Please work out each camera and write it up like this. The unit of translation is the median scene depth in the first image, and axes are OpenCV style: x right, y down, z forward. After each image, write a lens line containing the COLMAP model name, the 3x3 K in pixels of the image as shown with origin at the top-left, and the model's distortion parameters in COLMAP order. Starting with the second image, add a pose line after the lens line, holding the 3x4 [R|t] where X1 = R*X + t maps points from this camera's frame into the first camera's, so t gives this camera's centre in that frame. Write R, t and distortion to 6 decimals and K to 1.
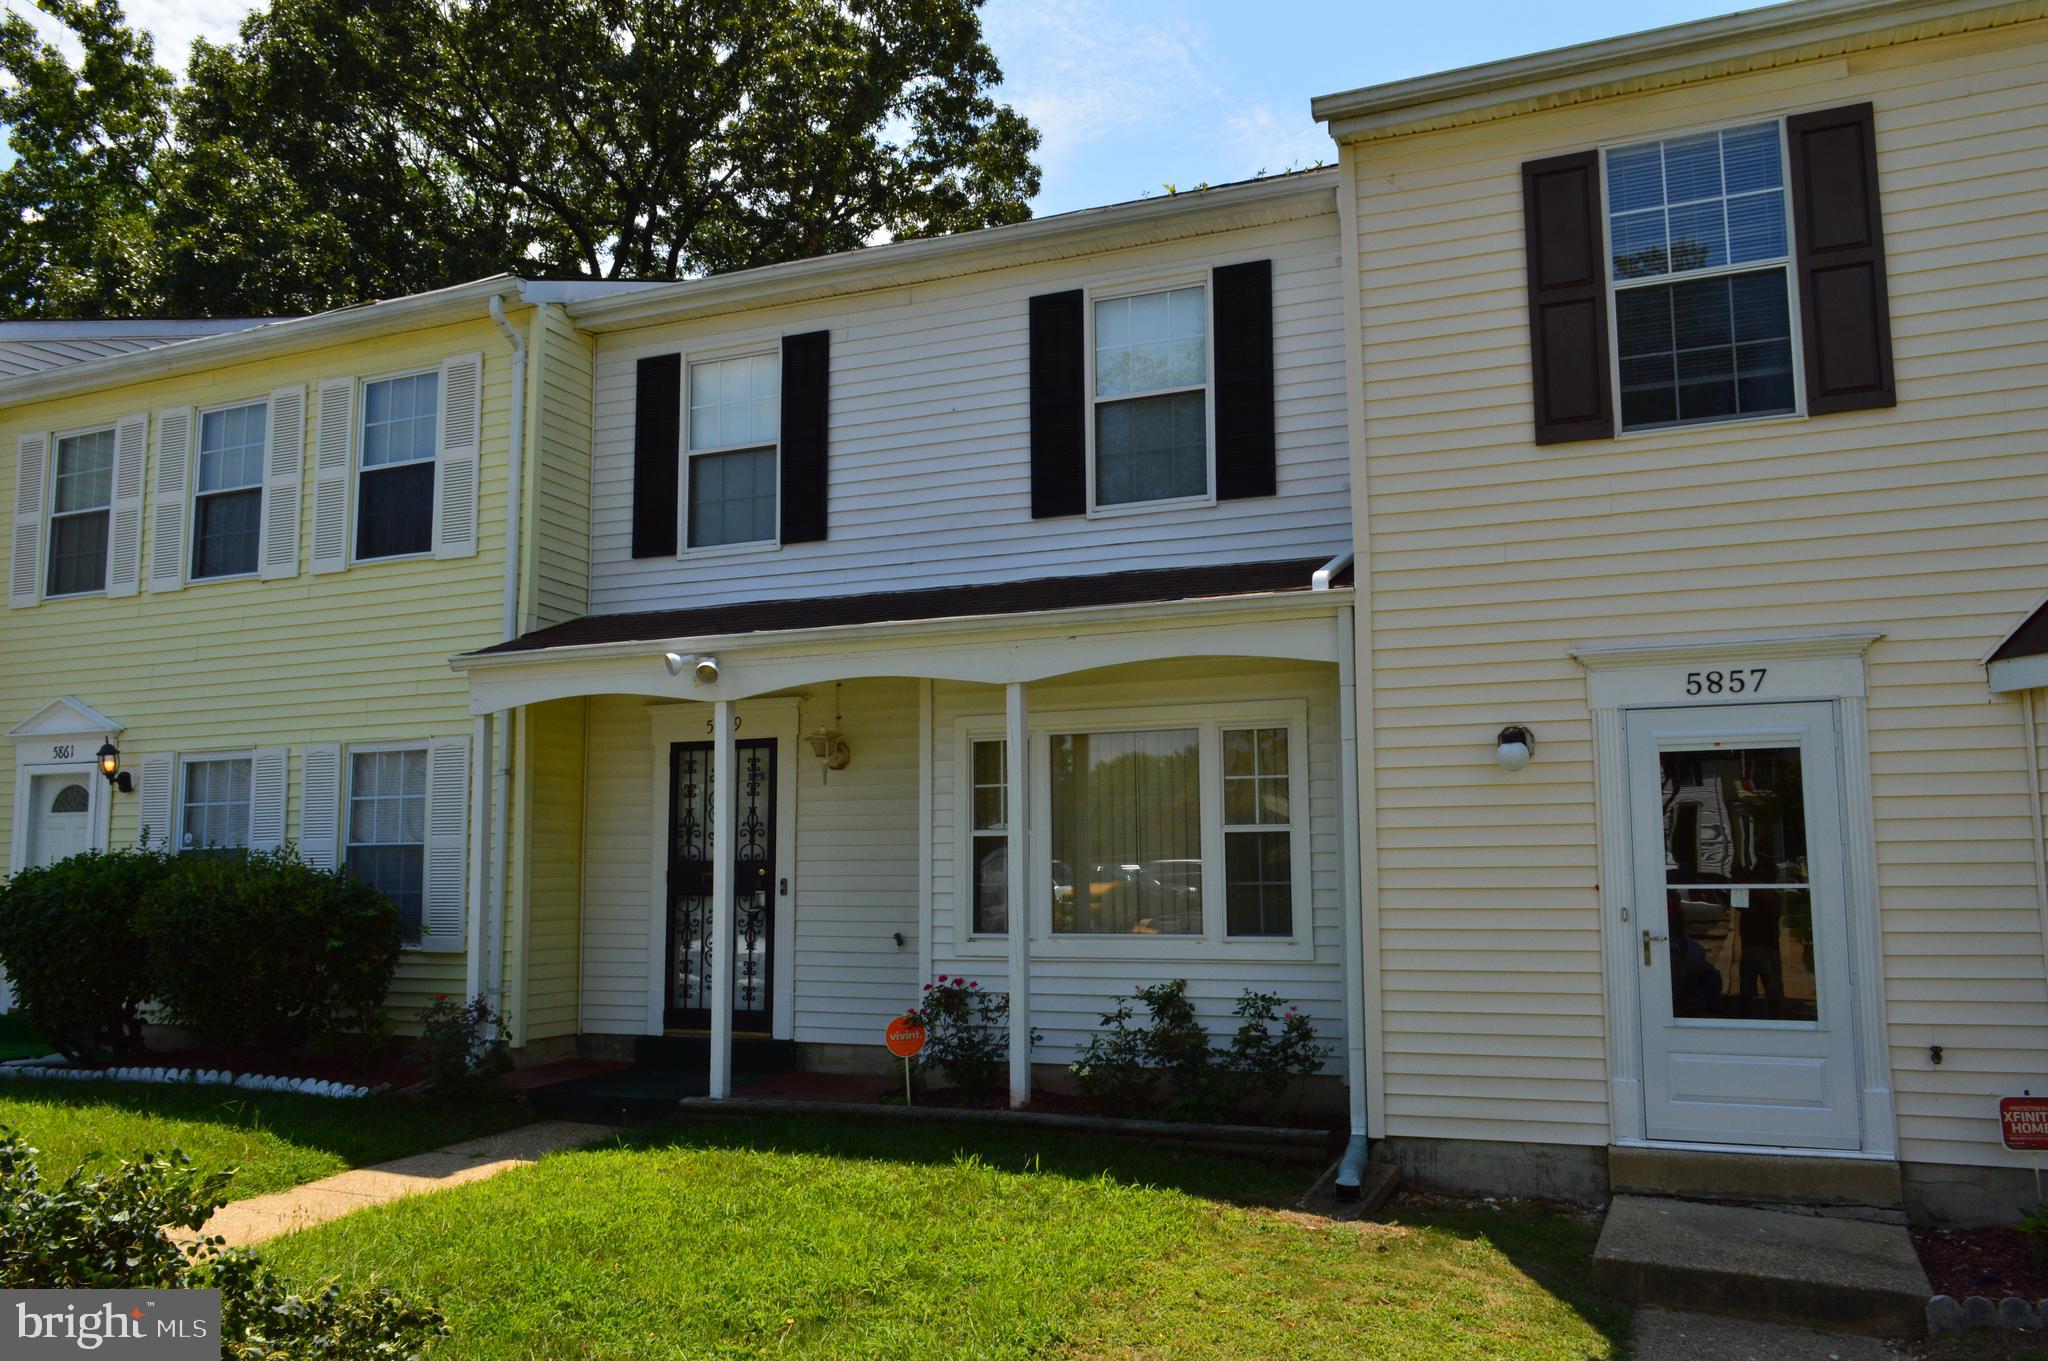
lens RADIAL K [[1615.4, 0, 1018.0], [0, 1615.4, 675.5], [0, 0, 1]] dist [-0.013006, 0.005941]
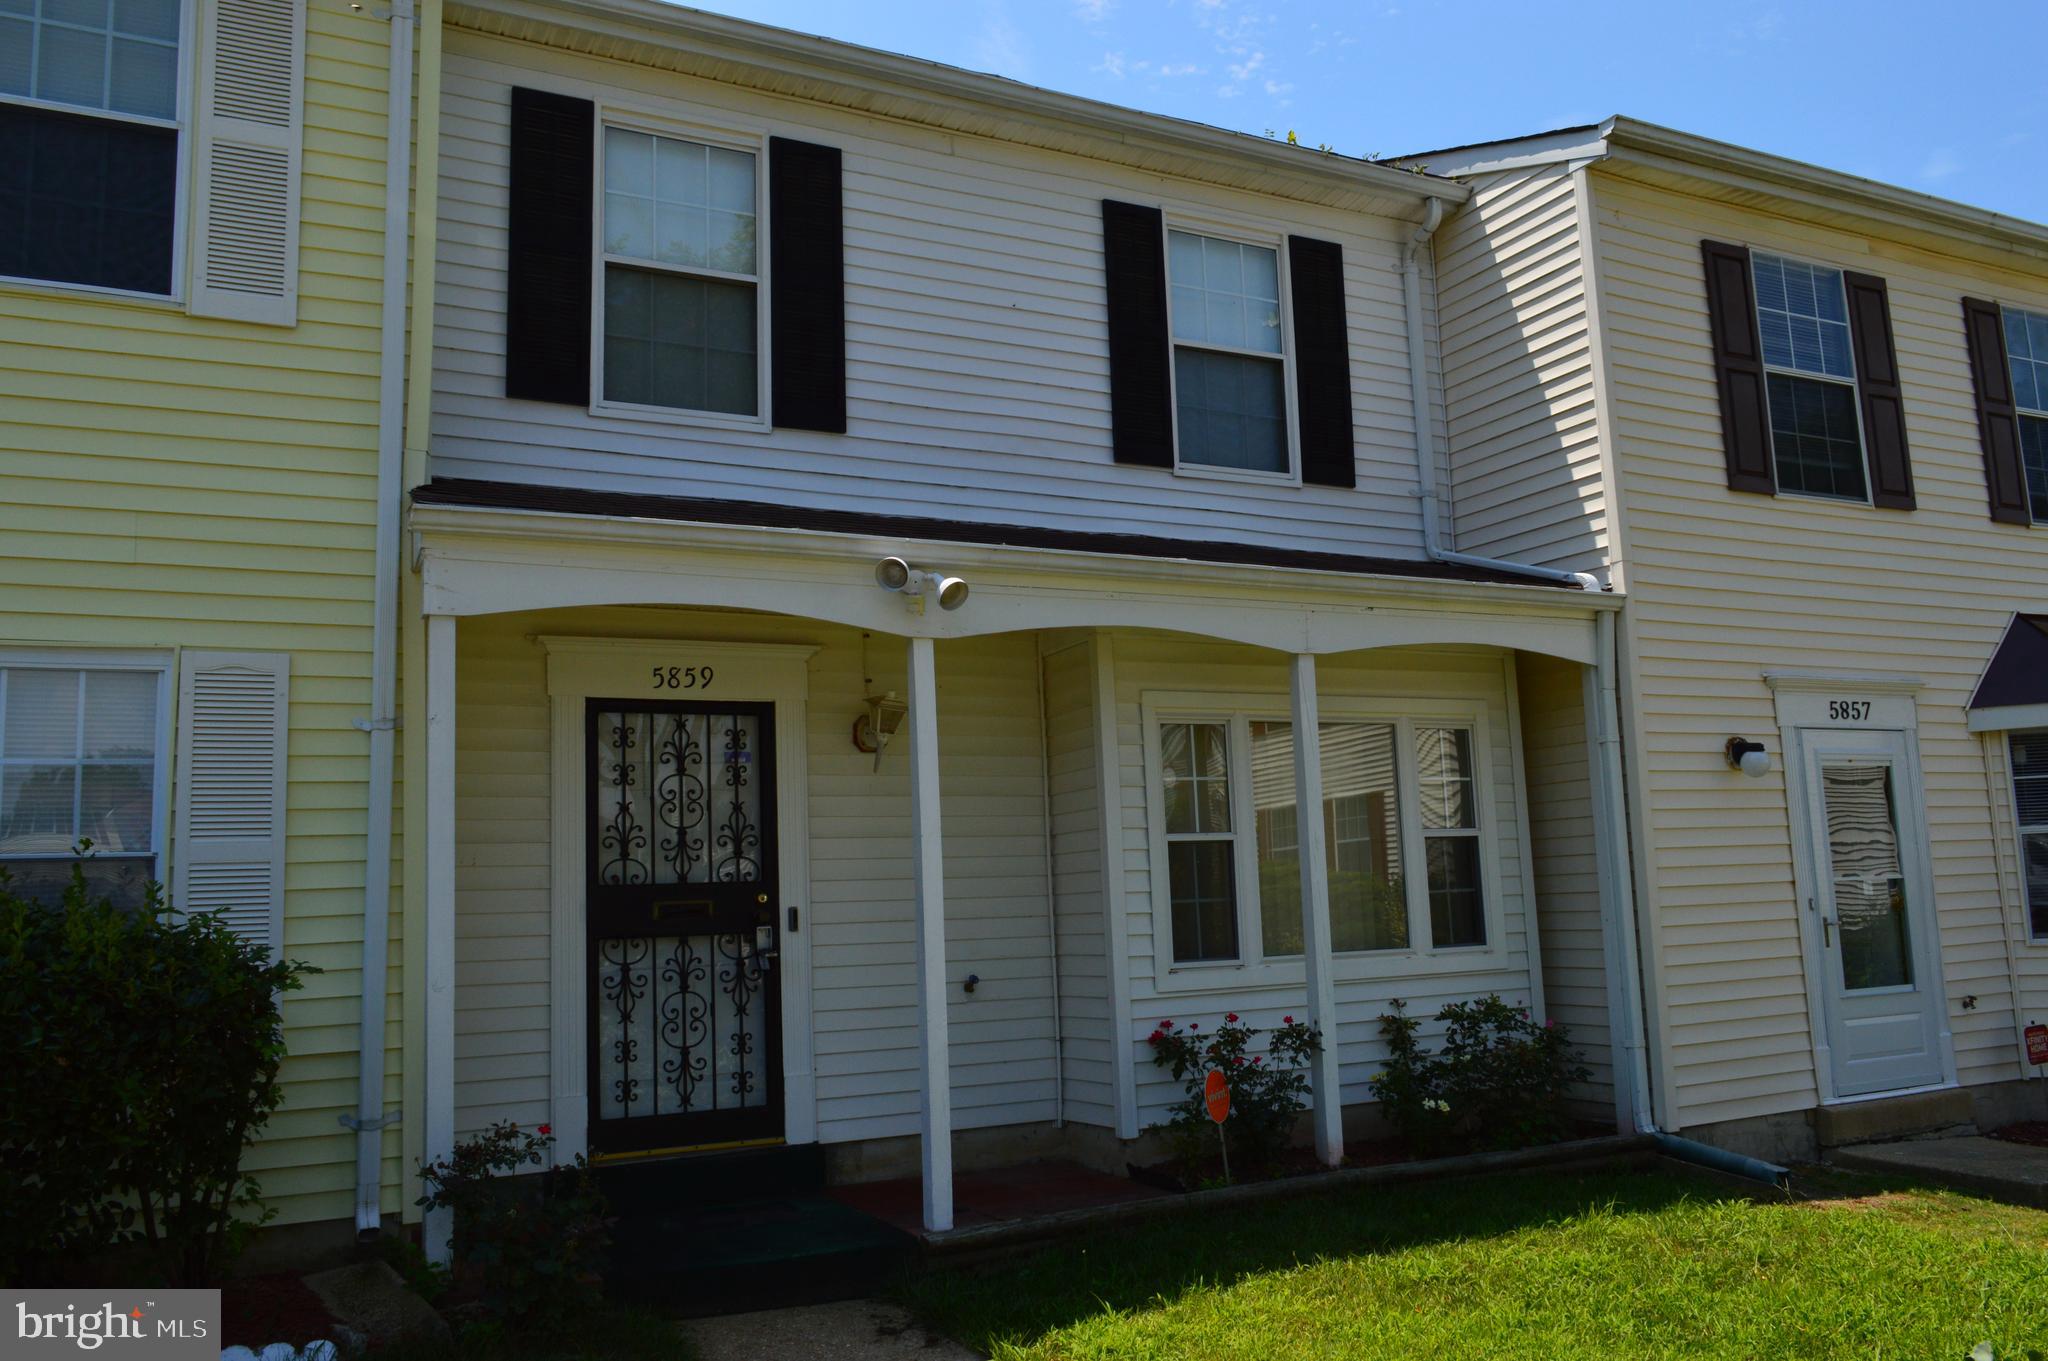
lens RADIAL K [[1615.4, 0, 1024.4], [0, 1615.4, 675.3], [0, 0, 1]] dist [-0.013006, 0.005941]
pose [[0.634559, 0.093828, 0.767158, -0.649784], [-0.060497, 0.995588, -0.071727, 0.074533], [-0.770503, -0.000896, 0.637435, 0.511801]]
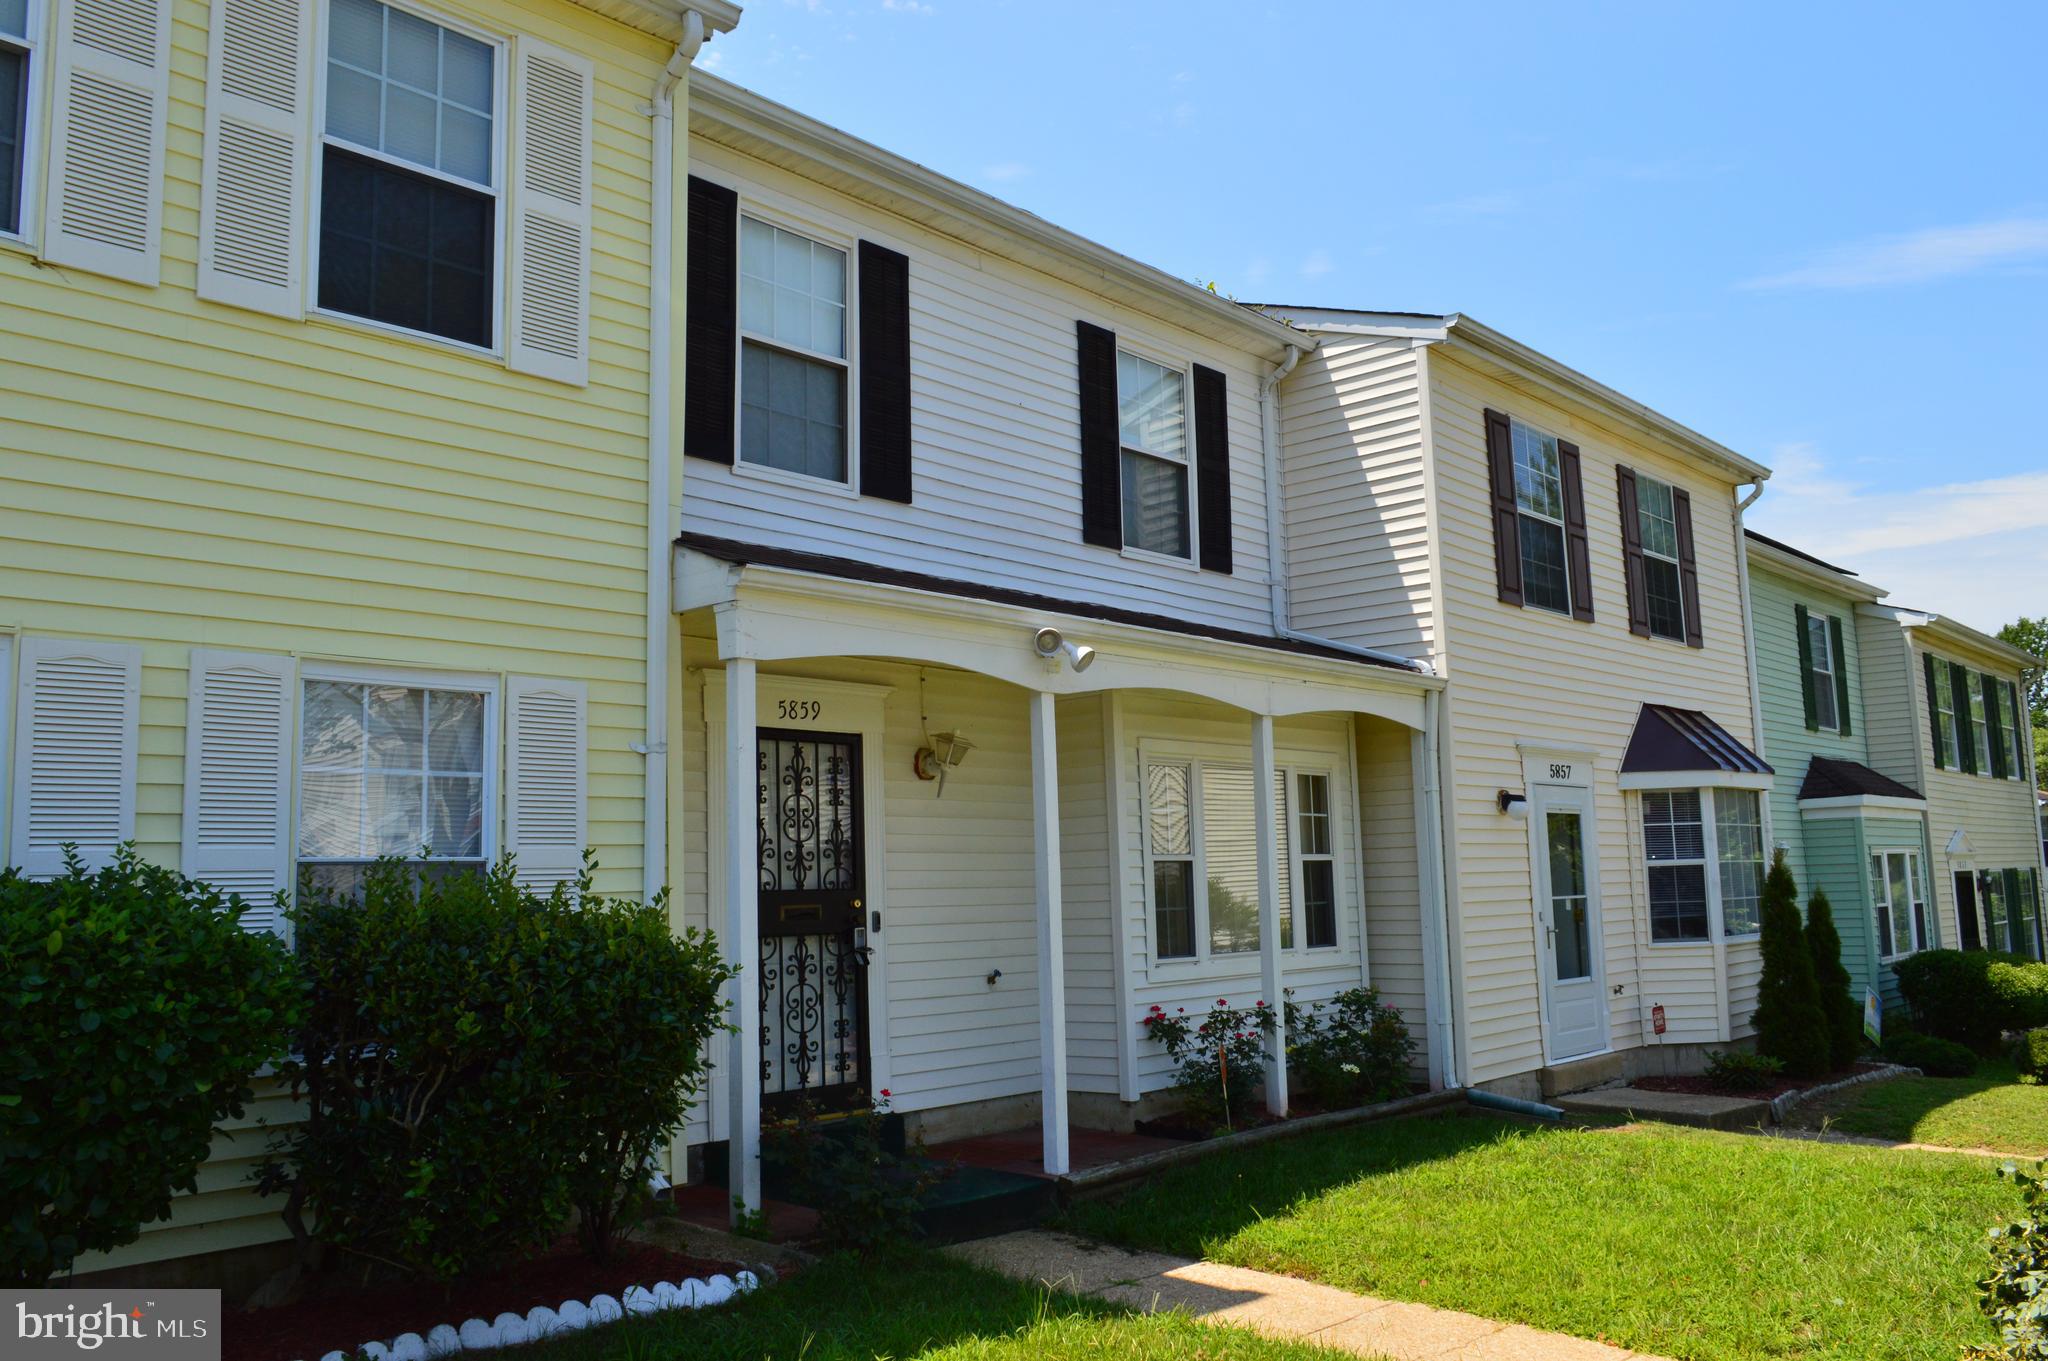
lens RADIAL K [[1615.4, 0, 1025.6], [0, 1615.4, 676.8], [0, 0, 1]] dist [-0.013006, 0.005941]
pose [[0.326703, 0.125845, 0.936711, -0.928950], [-0.089947, 0.990737, -0.101732, 0.089739], [-0.940837, -0.051019, 0.334997, 0.702632]]
